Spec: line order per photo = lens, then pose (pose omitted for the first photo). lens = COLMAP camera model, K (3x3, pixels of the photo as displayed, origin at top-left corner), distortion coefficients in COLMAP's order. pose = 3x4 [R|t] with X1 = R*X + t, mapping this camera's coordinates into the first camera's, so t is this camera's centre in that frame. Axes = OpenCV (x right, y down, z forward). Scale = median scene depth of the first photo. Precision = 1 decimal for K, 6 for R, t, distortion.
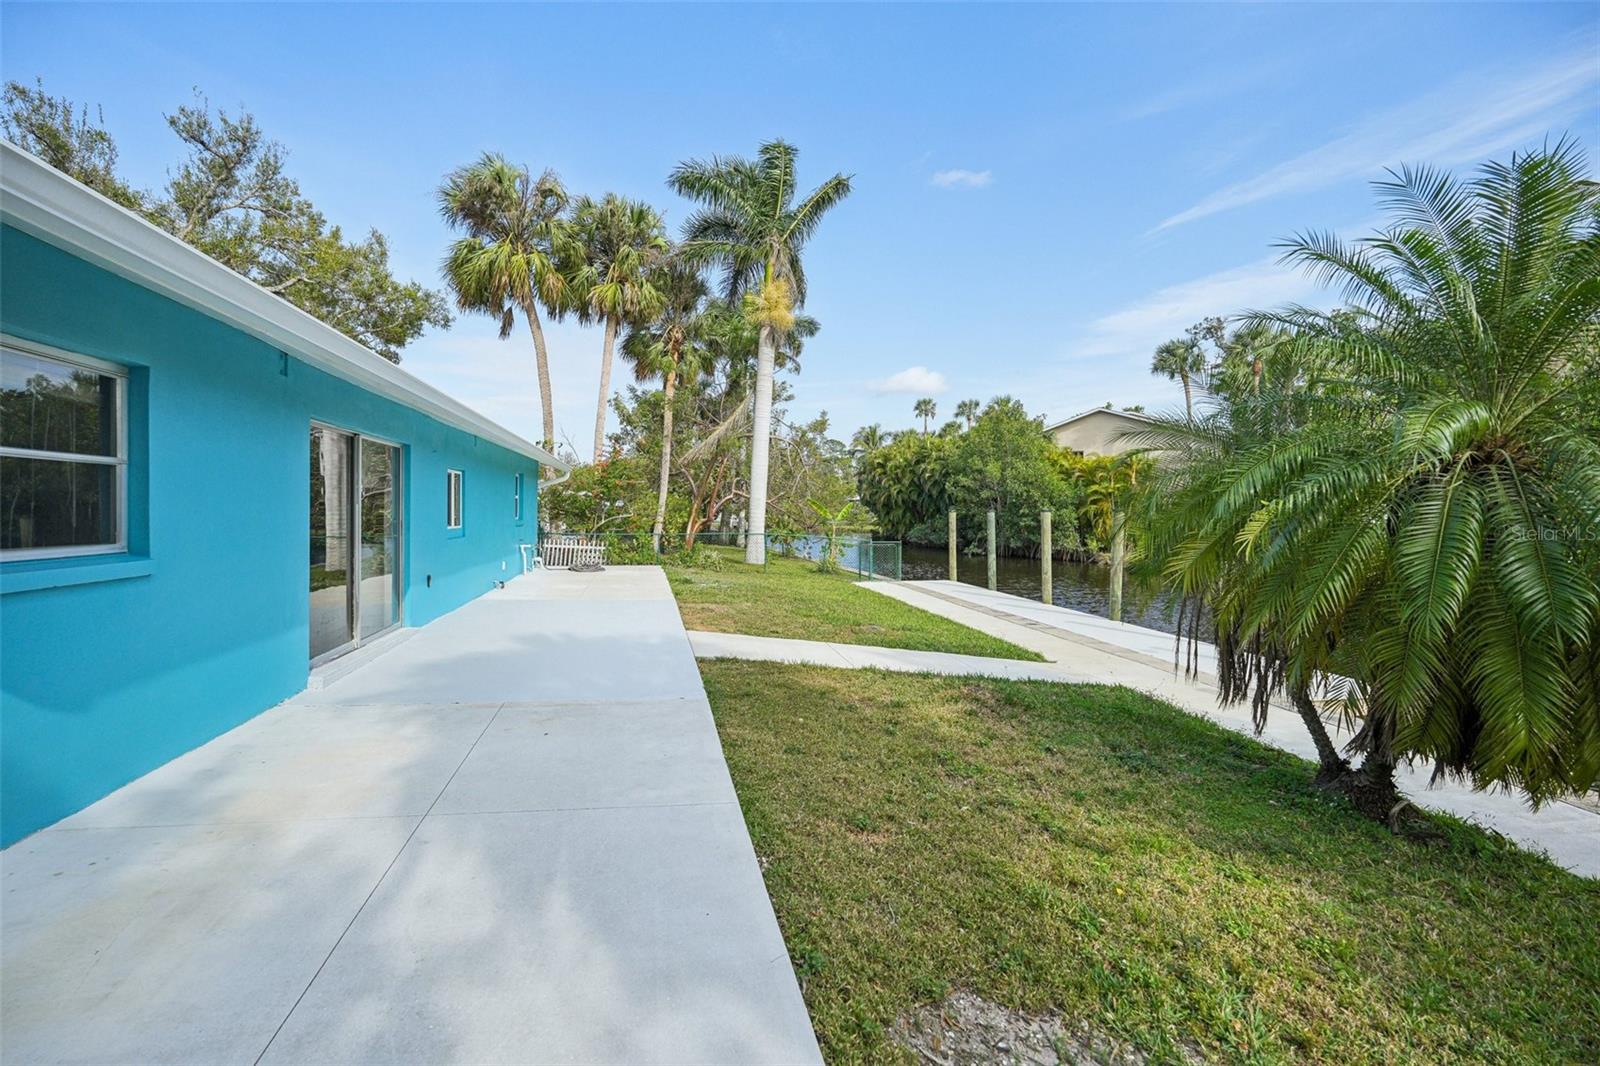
lens RADIAL K [[718.9, 0, 802.2], [0, 718.9, 508.2], [0, 0, 1]] dist [-0.010017, 0.005110]
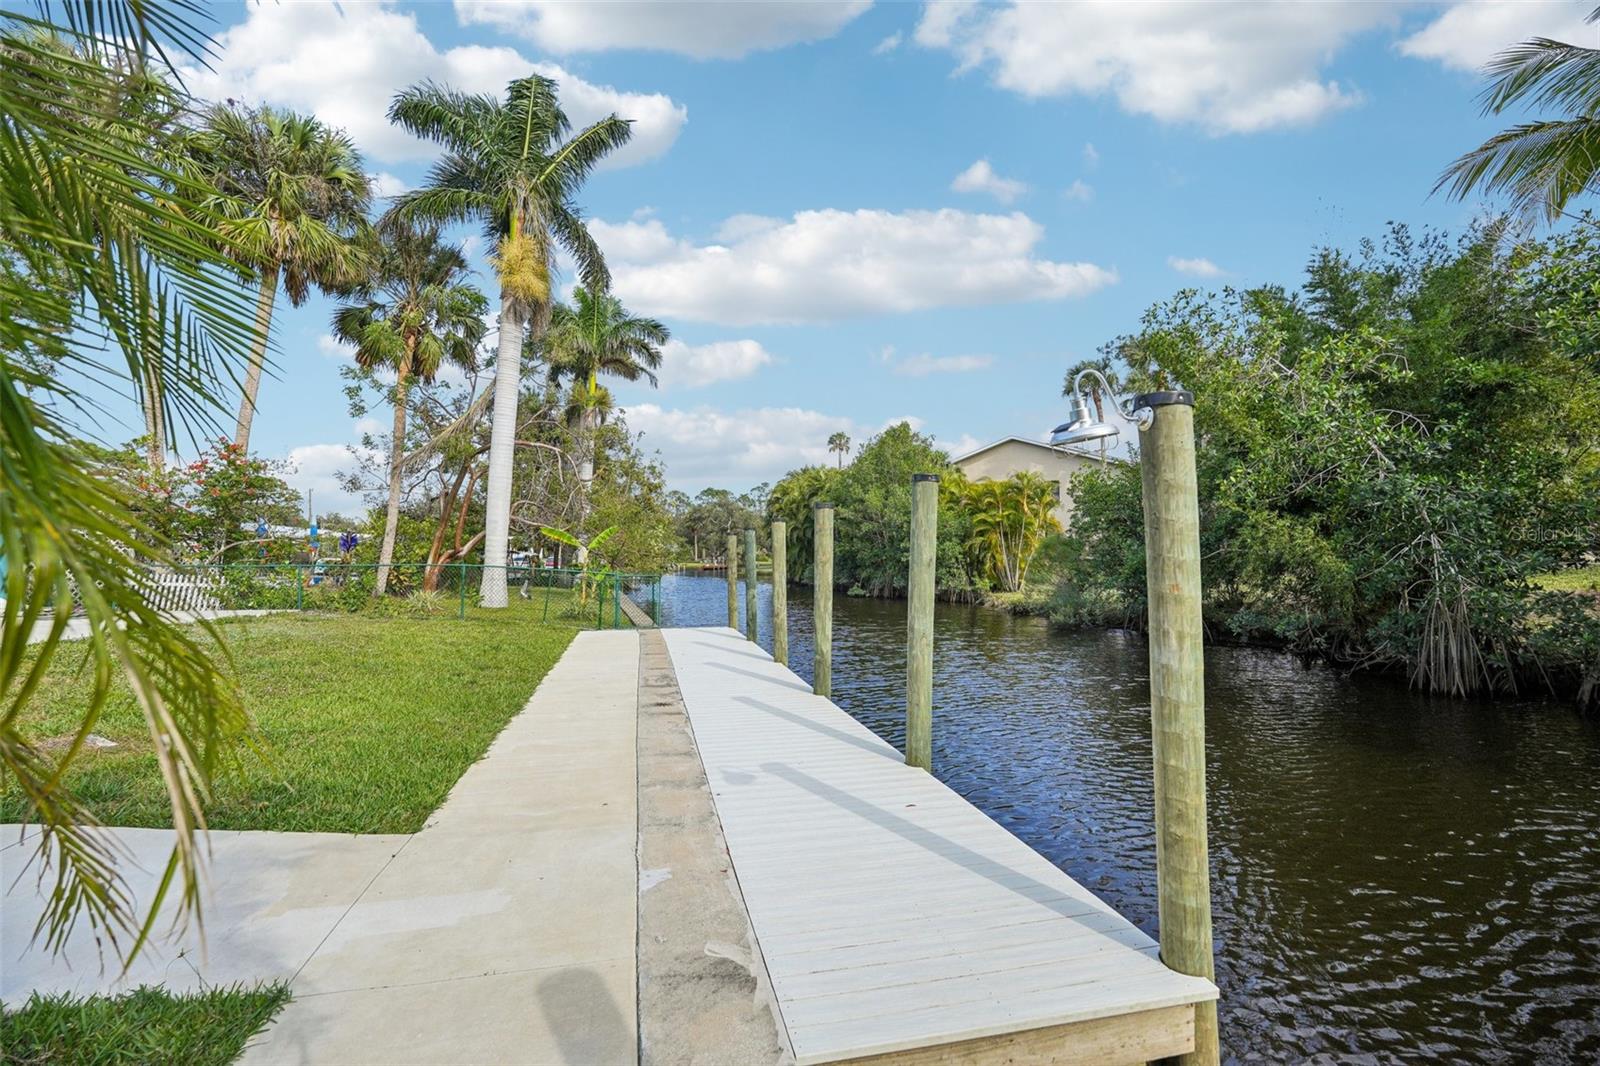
lens RADIAL K [[718.9, 0, 791.9], [0, 718.9, 532.4], [0, 0, 1]] dist [-0.010017, 0.005110]
pose [[0.998988, -0.004124, 0.044784, 0.237217], [0.005543, 0.999485, -0.031608, 0.026432], [-0.044630, 0.031824, 0.998497, 0.254166]]
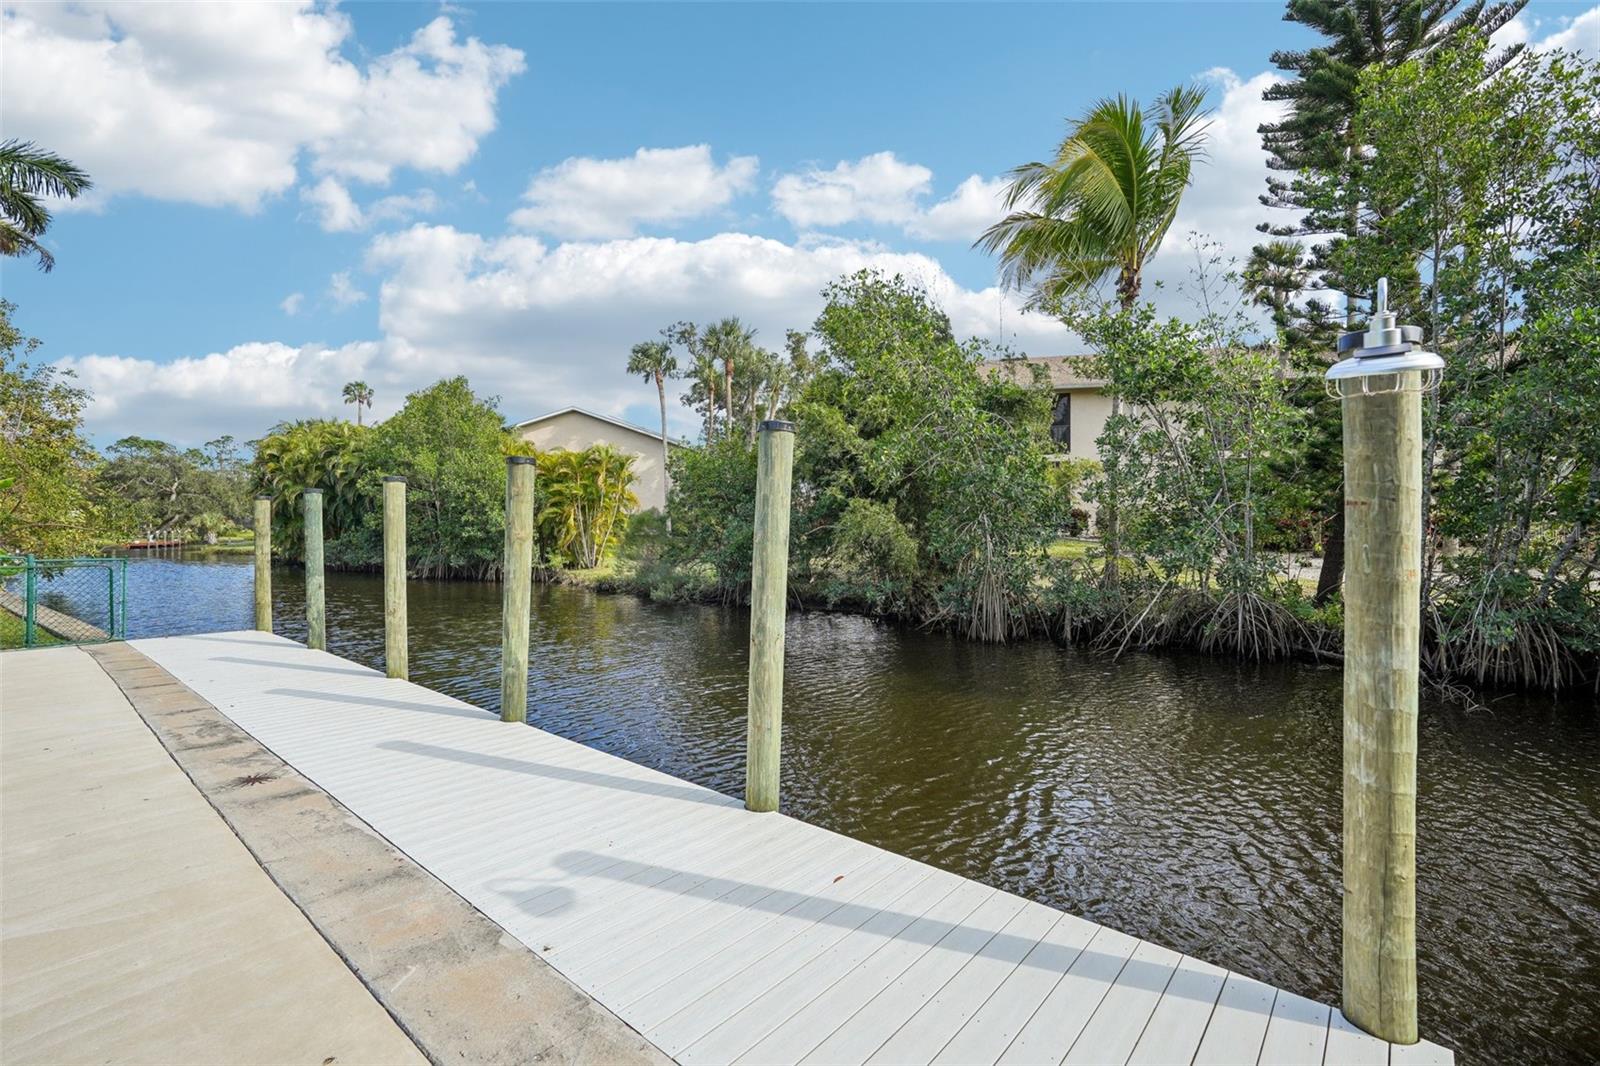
lens RADIAL K [[718.9, 0, 797.8], [0, 718.9, 527.2], [0, 0, 1]] dist [-0.010017, 0.005110]
pose [[0.776730, 0.001462, 0.629832, 0.183195], [-0.000217, 0.999998, -0.002054, 0.026228], [-0.629833, 0.001459, 0.776729, 0.346056]]
